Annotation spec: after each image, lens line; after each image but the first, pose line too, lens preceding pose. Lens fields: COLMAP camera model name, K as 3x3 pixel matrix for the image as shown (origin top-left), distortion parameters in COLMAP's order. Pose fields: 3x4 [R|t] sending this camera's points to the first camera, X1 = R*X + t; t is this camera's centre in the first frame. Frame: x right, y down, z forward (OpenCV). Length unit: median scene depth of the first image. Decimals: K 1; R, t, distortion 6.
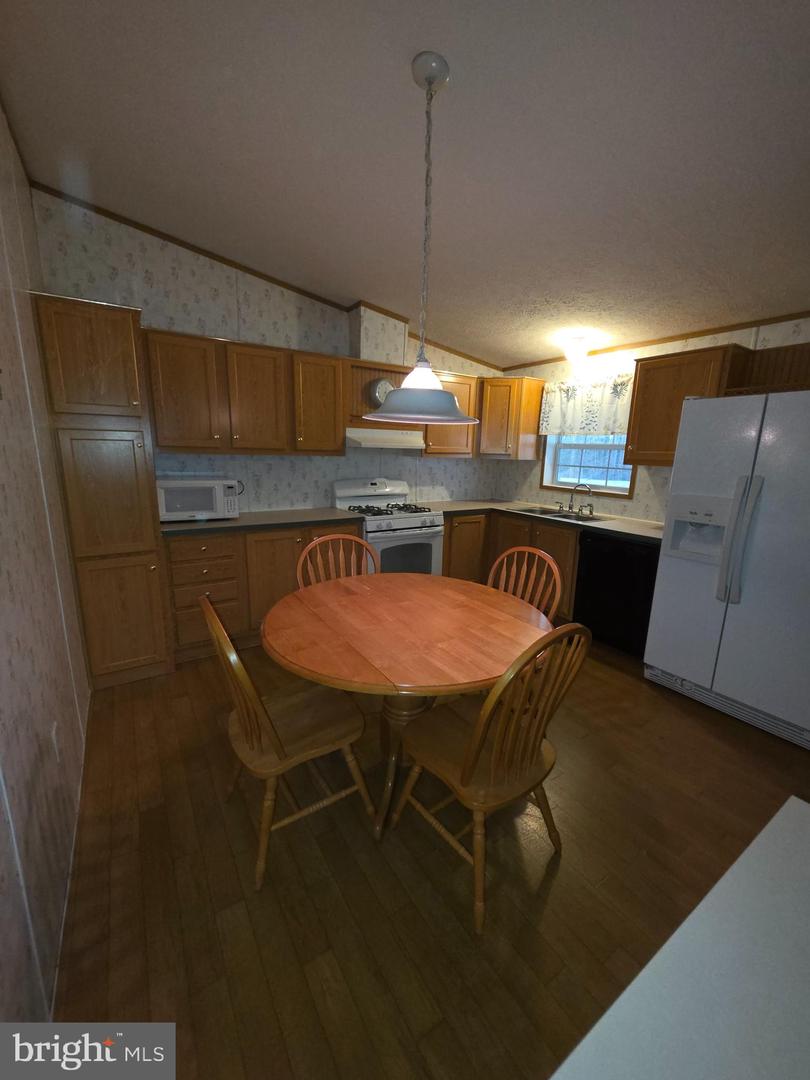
lens RADIAL K [[433.0, 0, 408.6], [0, 433.0, 541.9], [0, 0, 1]] dist [0.012563, -0.000286]
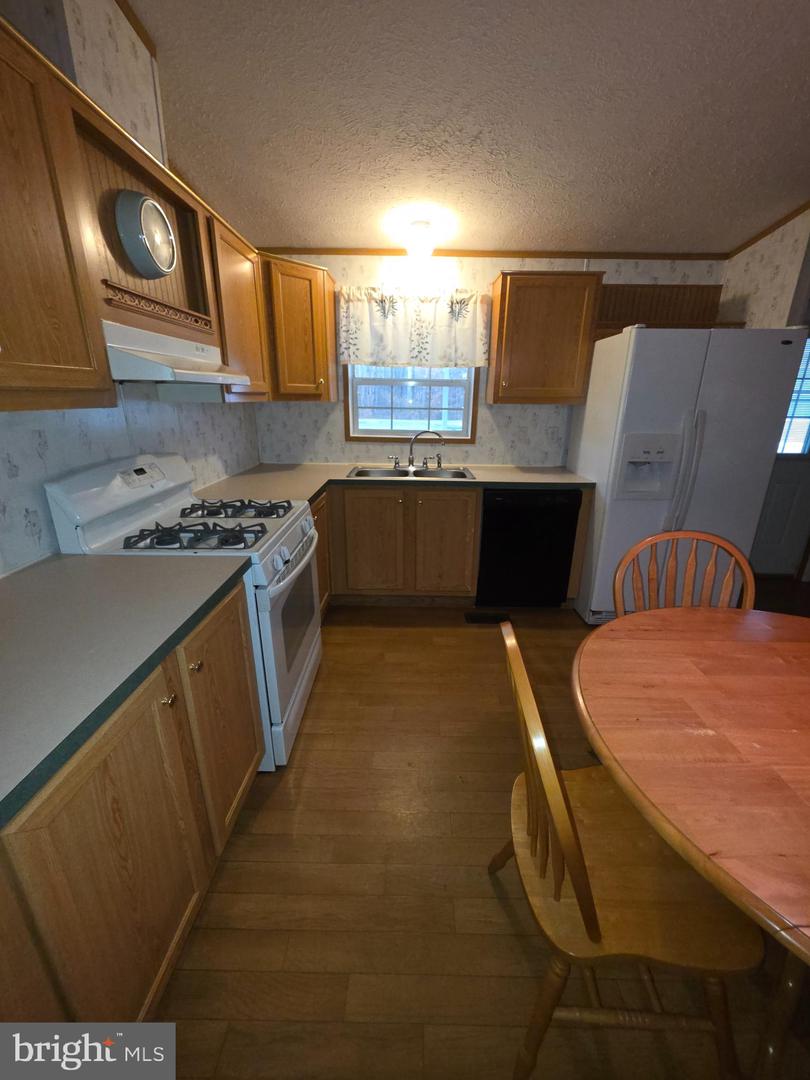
lens RADIAL K [[433.0, 0, 408.5], [0, 433.0, 541.8], [0, 0, 1]] dist [0.012563, -0.000286]
pose [[0.552311, -0.287177, 0.782612, -0.311232], [0.177699, 0.957772, 0.226045, -0.126217], [-0.814479, 0.014222, 0.580019, 0.577086]]
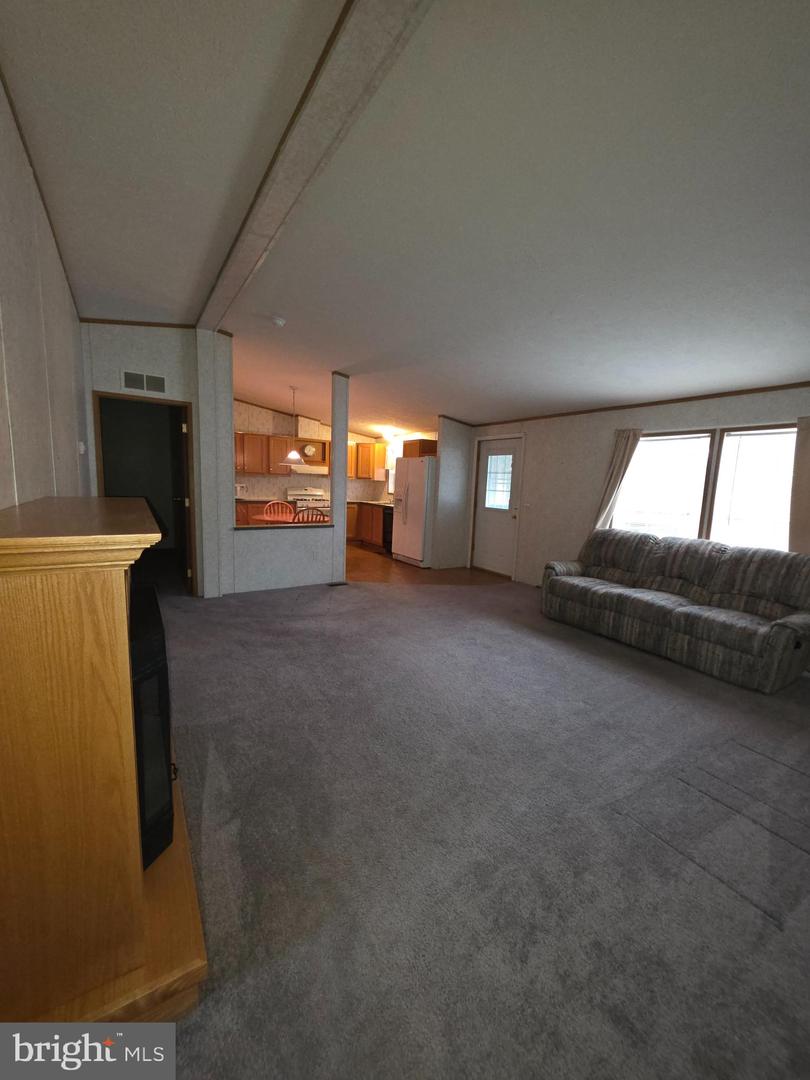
lens RADIAL K [[433.0, 0, 409.7], [0, 433.0, 539.2], [0, 0, 1]] dist [0.012563, -0.000286]
pose [[0.999912, 0.013038, -0.002331, 0.494117], [-0.013172, 0.997320, -0.071973, 0.293059], [0.001386, 0.071998, 0.997404, -1.290687]]
